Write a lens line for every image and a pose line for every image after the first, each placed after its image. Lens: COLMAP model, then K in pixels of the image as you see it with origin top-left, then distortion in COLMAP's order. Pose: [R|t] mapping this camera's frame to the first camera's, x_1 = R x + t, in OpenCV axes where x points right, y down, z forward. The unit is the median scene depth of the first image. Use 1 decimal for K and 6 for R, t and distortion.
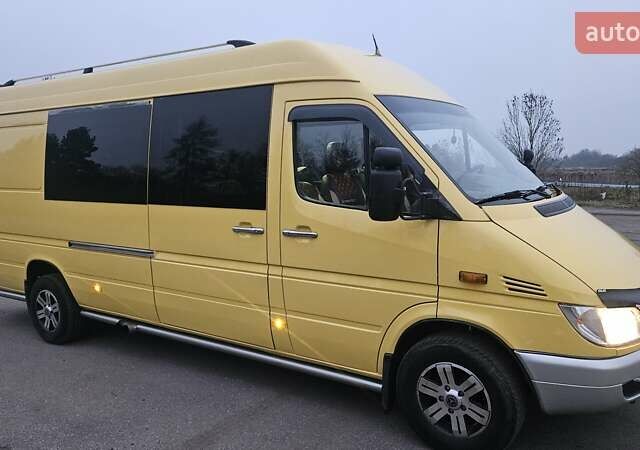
lens RADIAL K [[541.1, 0, 311.7], [0, 541.1, 221.0], [0, 0, 1]] dist [0.074750, -0.041076]
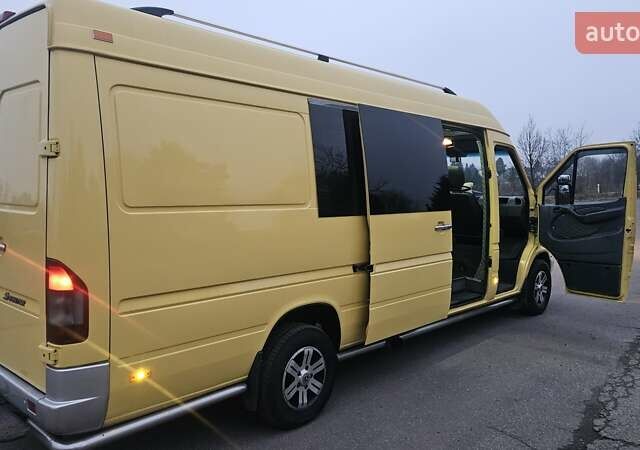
lens RADIAL K [[541.1, 0, 311.7], [0, 541.1, 221.0], [0, 0, 1]] dist [0.074750, -0.041076]
pose [[0.144792, -0.036275, 0.988797, -1.698134], [0.101597, 0.994591, 0.021610, -0.071611], [-0.984232, 0.097330, 0.147694, 1.278913]]
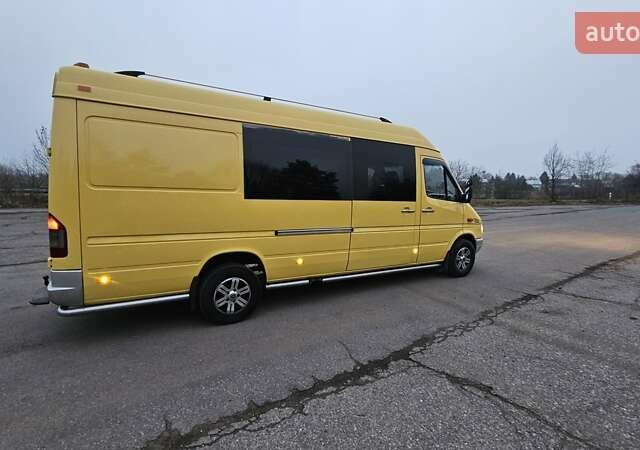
lens RADIAL K [[332.5, 0, 315.1], [0, 332.5, 224.5], [0, 0, 1]] dist [0.002396, -0.000014]
pose [[0.403274, -0.069010, 0.912474, -1.522429], [0.053539, 0.997224, 0.051757, -0.018516], [-0.913512, 0.027980, 0.405849, 0.816559]]
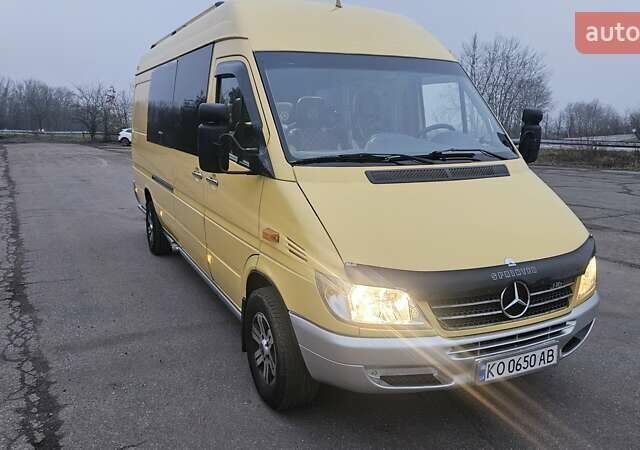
lens RADIAL K [[541.1, 0, 311.7], [0, 541.1, 221.0], [0, 0, 1]] dist [0.074750, -0.041076]
pose [[0.866254, 0.124002, -0.483970, 0.664619], [-0.081160, 0.990768, 0.108586, -0.030220], [0.492967, -0.054784, 0.868322, 0.124620]]
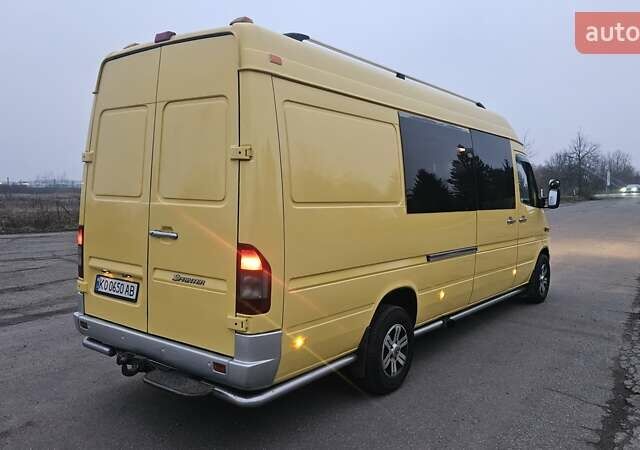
lens RADIAL K [[543.4, 0, 320.0], [0, 543.4, 225.0], [0, 0, 1]] dist [0.060397, -0.014887]
pose [[0.033753, -0.039798, 0.998637, -1.890716], [0.092684, 0.995026, 0.036521, -0.091616], [-0.995123, 0.091325, 0.037274, 1.564089]]
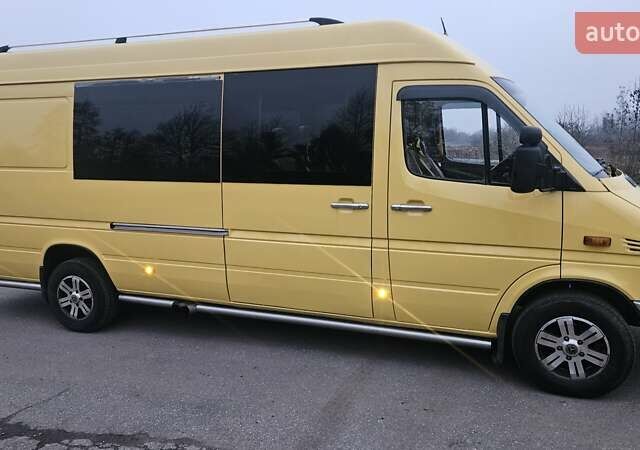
lens RADIAL K [[541.1, 0, 311.7], [0, 541.1, 221.0], [0, 0, 1]] dist [0.074750, -0.041076]
pose [[0.974739, -0.029042, 0.221452, -0.426622], [0.019910, 0.998861, 0.043356, -0.000358], [-0.222459, -0.037852, 0.974207, 0.006721]]
